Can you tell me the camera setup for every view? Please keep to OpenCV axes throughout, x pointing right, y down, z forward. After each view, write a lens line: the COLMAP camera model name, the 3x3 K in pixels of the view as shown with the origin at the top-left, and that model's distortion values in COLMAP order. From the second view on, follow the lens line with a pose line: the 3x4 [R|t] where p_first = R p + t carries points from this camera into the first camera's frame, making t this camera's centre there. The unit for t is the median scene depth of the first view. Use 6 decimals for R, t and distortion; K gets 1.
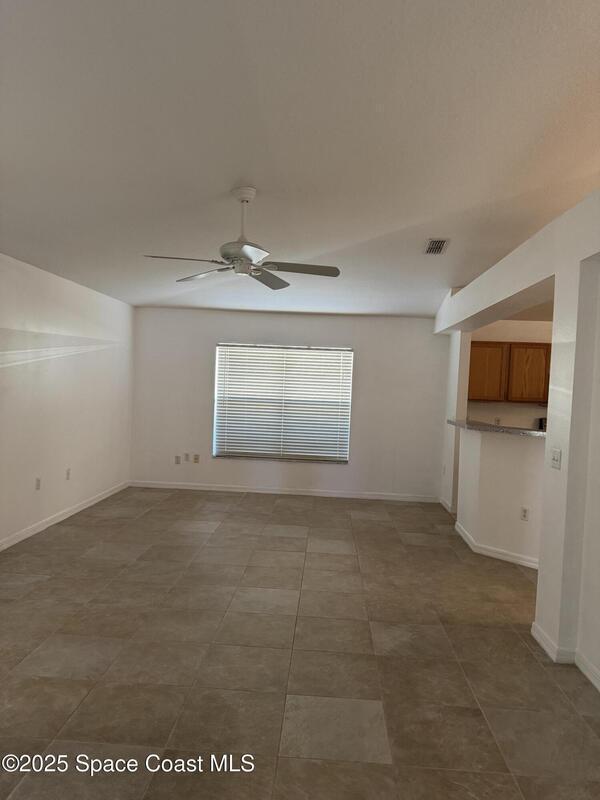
lens RADIAL K [[567.2, 0, 294.4], [0, 567.2, 405.8], [0, 0, 1]] dist [0.043900, -0.029837]
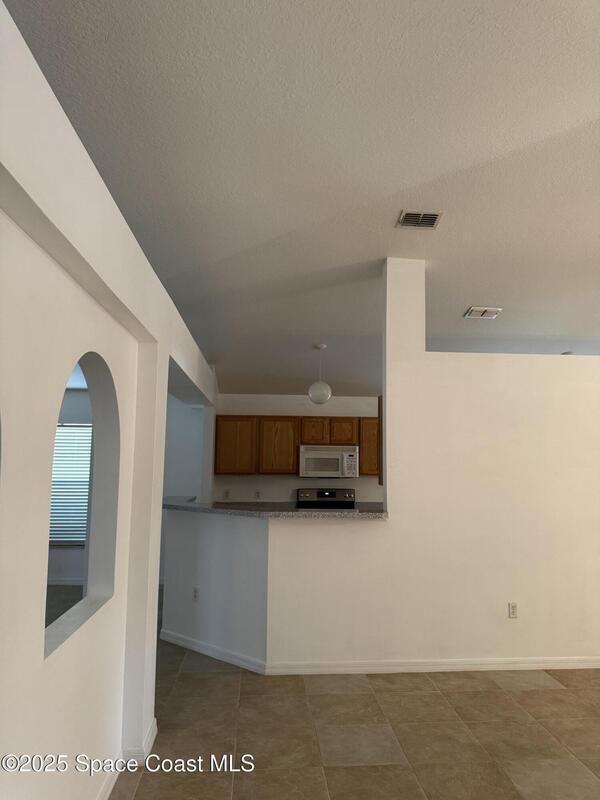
lens RADIAL K [[567.2, 0, 302.1], [0, 567.2, 400.7], [0, 0, 1]] dist [0.043900, -0.029837]
pose [[0.989499, -0.014808, 0.143777, 0.435225], [0.034250, 0.990429, -0.133704, 0.000831], [-0.140421, 0.137224, 0.980536, -0.012256]]
